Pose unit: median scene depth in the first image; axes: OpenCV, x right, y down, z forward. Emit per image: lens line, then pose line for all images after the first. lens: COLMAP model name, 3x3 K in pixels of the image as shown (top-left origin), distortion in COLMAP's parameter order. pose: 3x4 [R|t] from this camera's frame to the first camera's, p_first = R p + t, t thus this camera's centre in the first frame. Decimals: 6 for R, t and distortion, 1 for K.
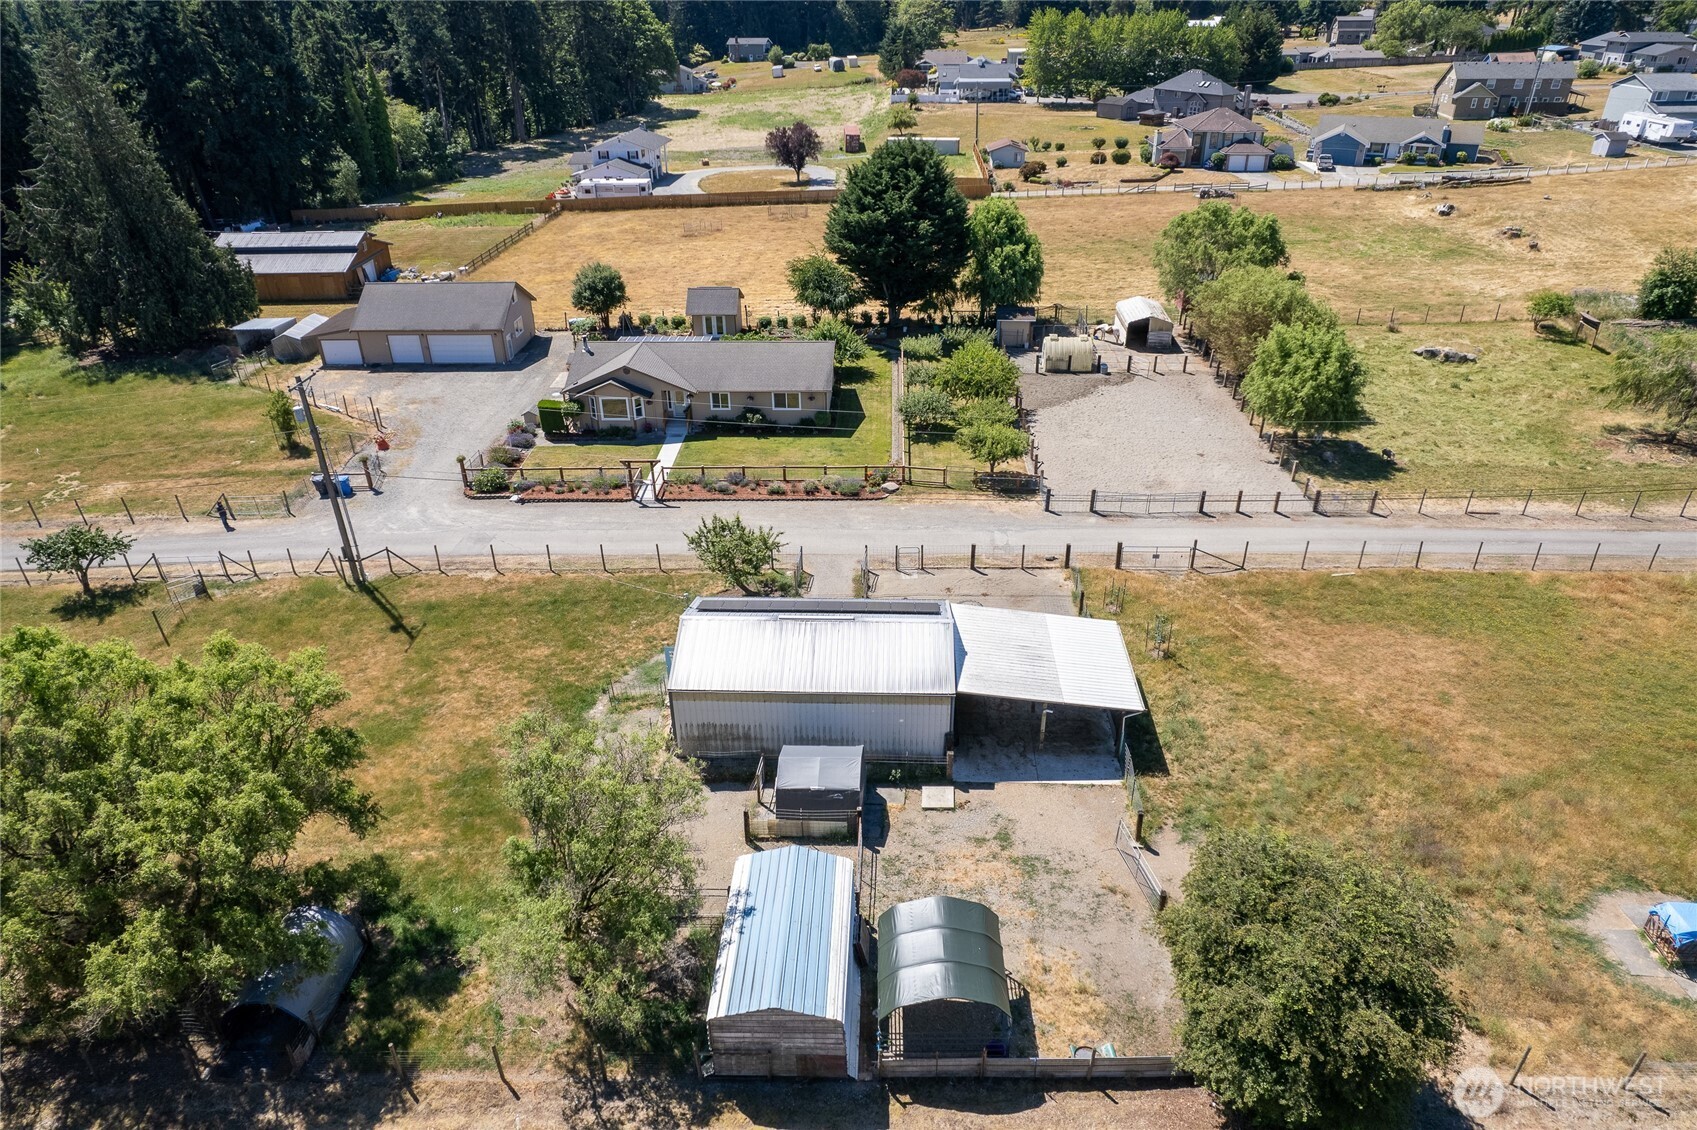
lens RADIAL K [[1079.2, 0, 848.5], [0, 1079.2, 565.0], [0, 0, 1]] dist [-0.032663, 0.000580]
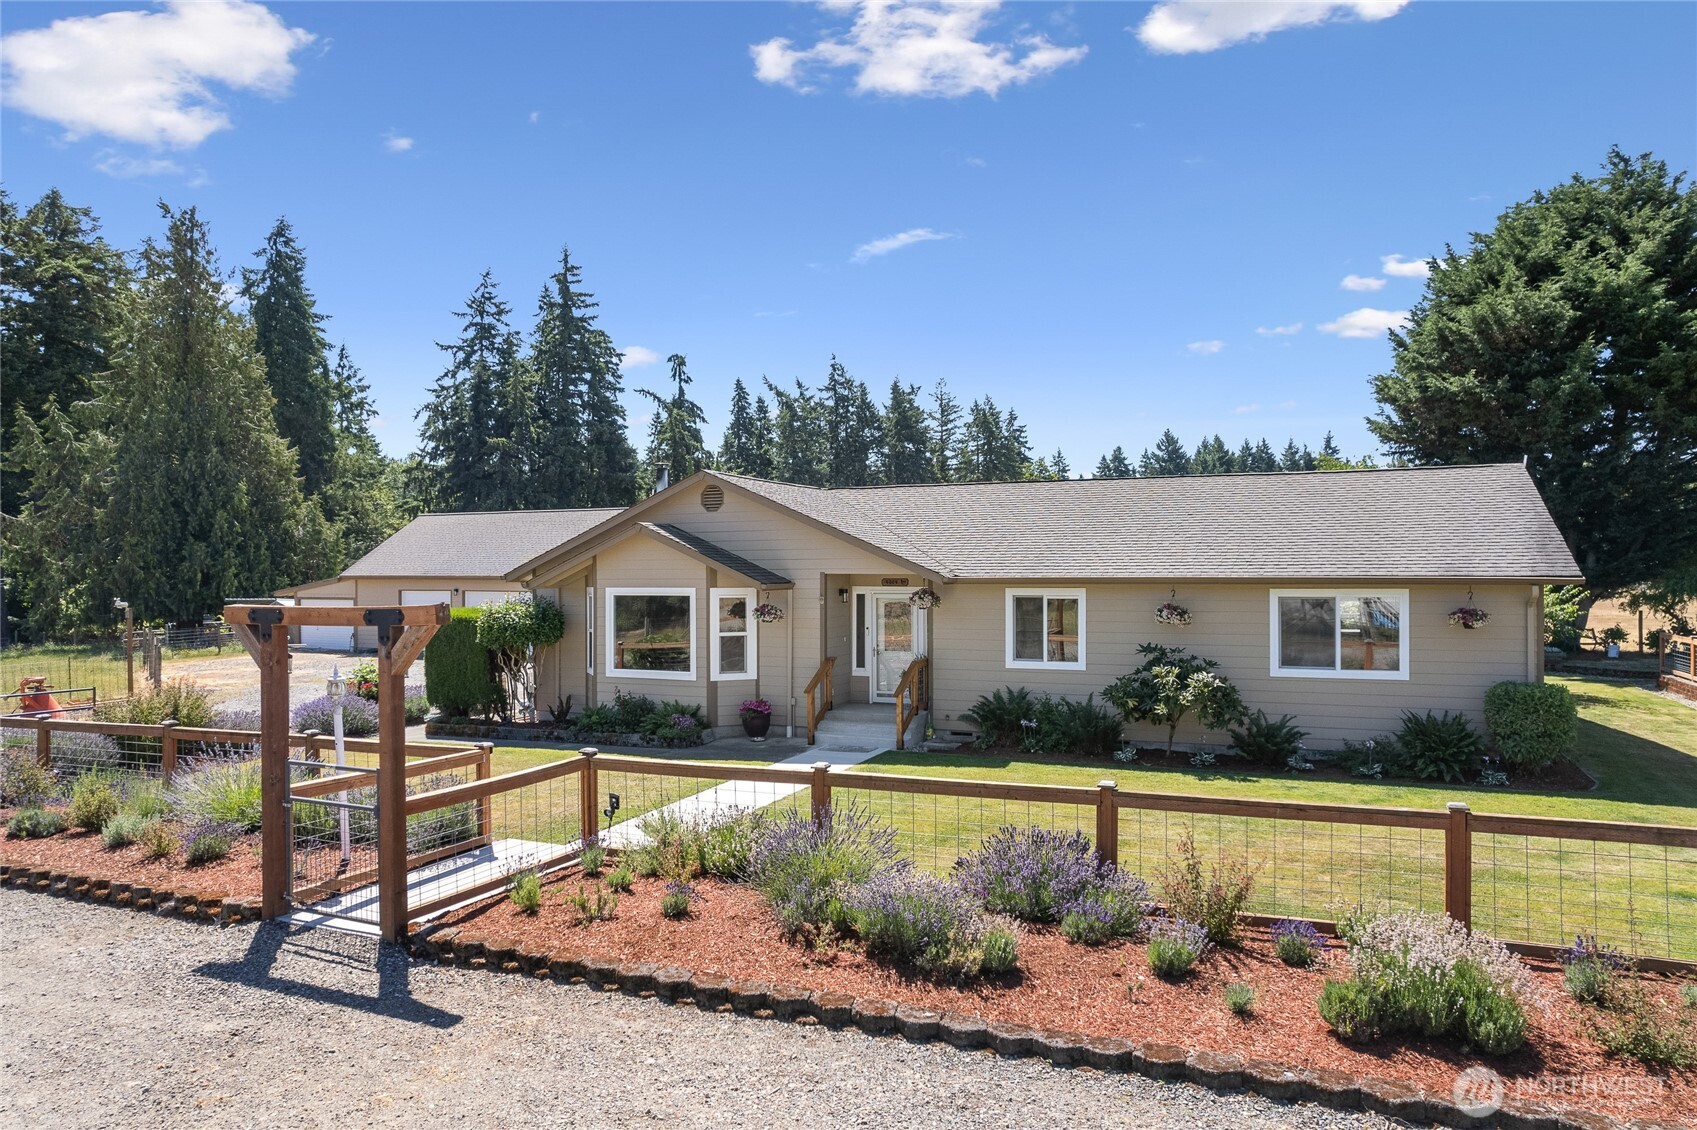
lens RADIAL K [[1079.2, 0, 848.5], [0, 1079.2, 565.0], [0, 0, 1]] dist [-0.032663, 0.000580]
pose [[0.930491, 0.003445, -0.366299, -0.074614], [-0.179894, 0.875368, -0.448742, -0.048338], [0.319100, 0.483445, 0.815141, 0.821510]]
